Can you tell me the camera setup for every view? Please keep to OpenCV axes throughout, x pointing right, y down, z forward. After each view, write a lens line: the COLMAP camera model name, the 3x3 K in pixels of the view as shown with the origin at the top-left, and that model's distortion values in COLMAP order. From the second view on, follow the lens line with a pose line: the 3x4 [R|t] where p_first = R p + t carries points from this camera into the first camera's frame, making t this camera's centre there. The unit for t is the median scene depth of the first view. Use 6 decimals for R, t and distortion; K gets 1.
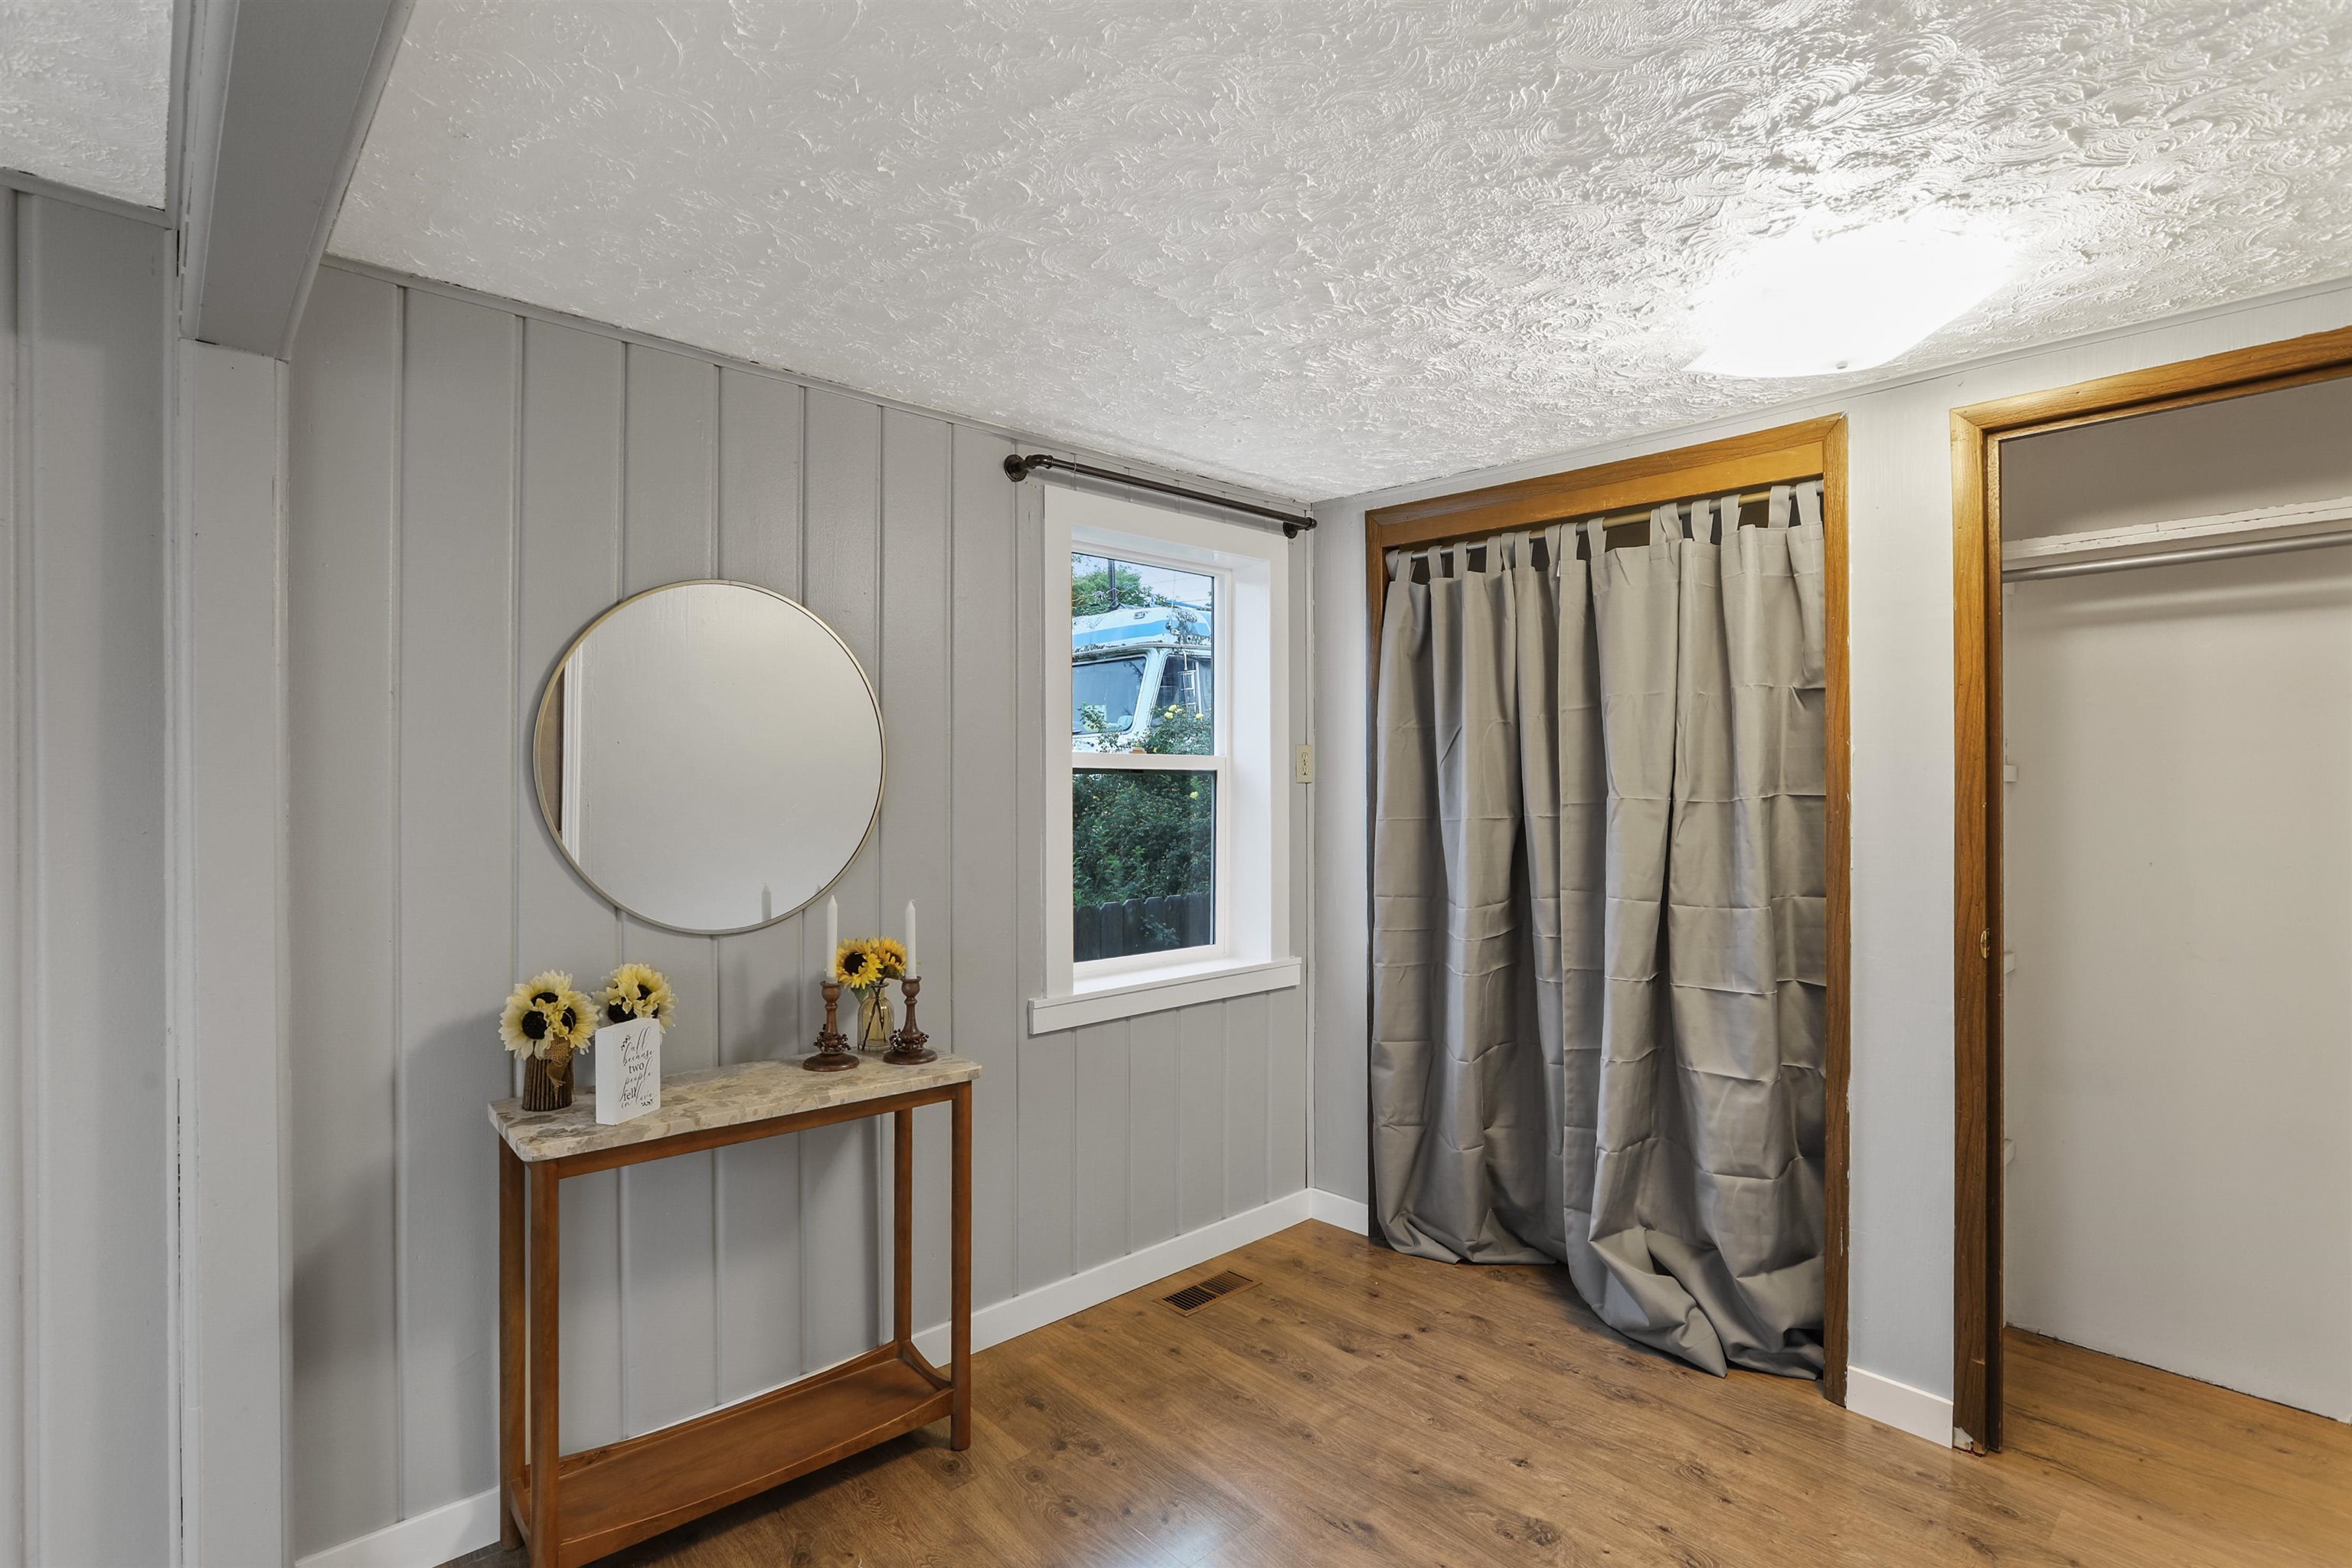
lens RADIAL K [[1132.7, 0, 1172.7], [0, 1132.7, 784.9], [0, 0, 1]] dist [-0.036884, 0.016952]
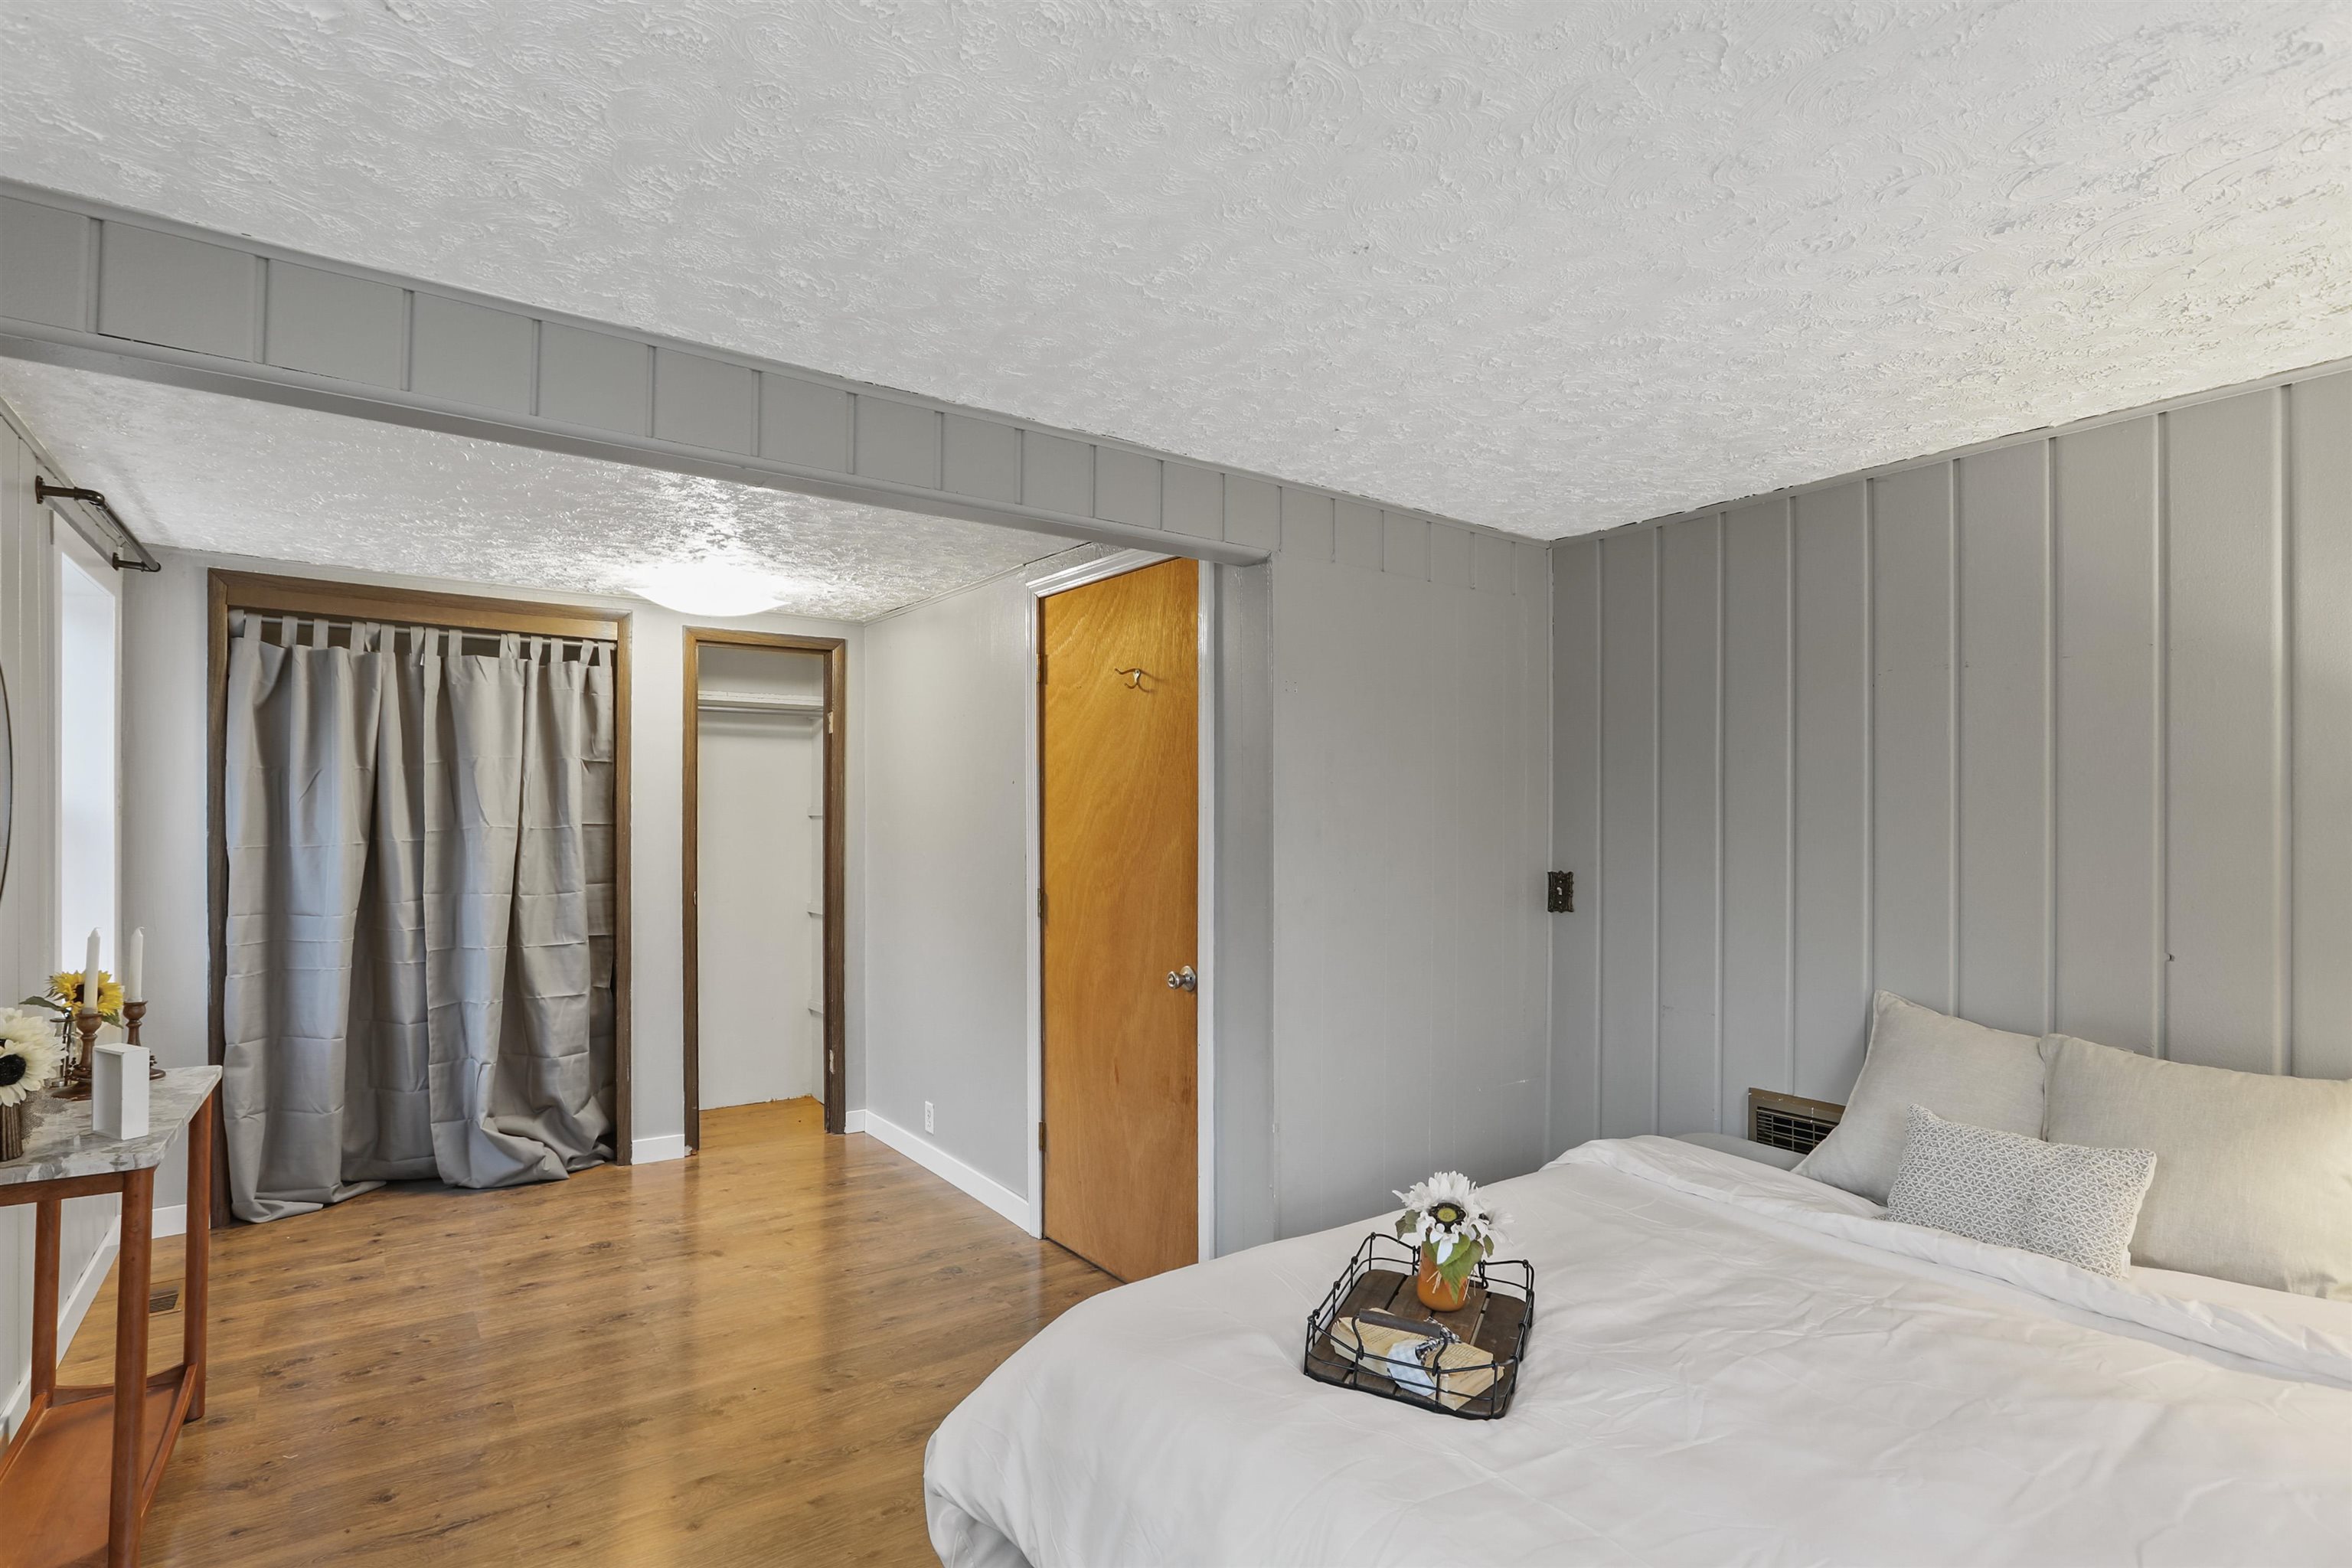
lens RADIAL K [[1132.7, 0, 1179.4], [0, 1132.7, 796.7], [0, 0, 1]] dist [-0.036884, 0.016952]
pose [[0.119118, 0.016371, 0.992745, -0.986874], [-0.002670, 0.999866, -0.016168, -0.006166], [-0.992877, -0.000725, 0.119146, -0.082304]]
